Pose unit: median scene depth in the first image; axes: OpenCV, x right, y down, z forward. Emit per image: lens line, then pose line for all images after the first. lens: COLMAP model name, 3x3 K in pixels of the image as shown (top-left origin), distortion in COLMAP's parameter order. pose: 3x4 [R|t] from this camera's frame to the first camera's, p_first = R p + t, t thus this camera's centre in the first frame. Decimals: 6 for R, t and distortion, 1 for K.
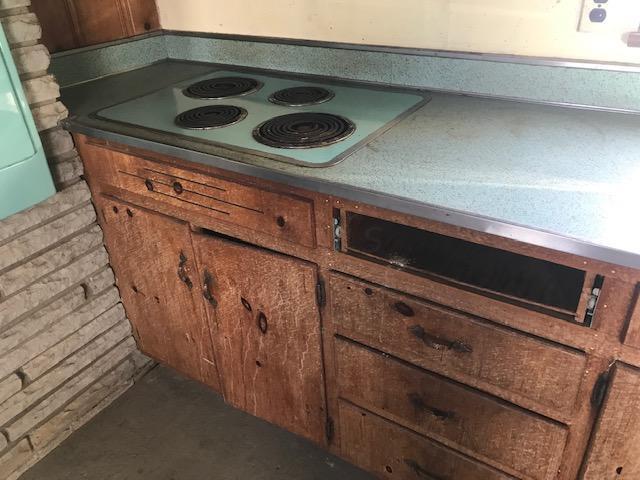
lens RADIAL K [[524.2, 0, 320.0], [0, 524.2, 240.0], [0, 0, 1]] dist [0.031584, -0.004185]
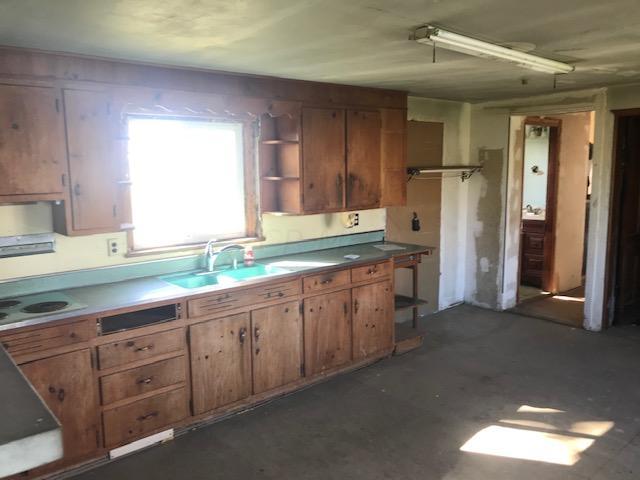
lens RADIAL K [[524.2, 0, 320.0], [0, 524.2, 240.0], [0, 0, 1]] dist [0.031584, -0.004185]
pose [[0.290194, -0.094422, 0.952298, -2.186809], [0.493766, 0.867201, -0.064481, 0.329228], [-0.819745, 0.488925, 0.298279, -0.978587]]
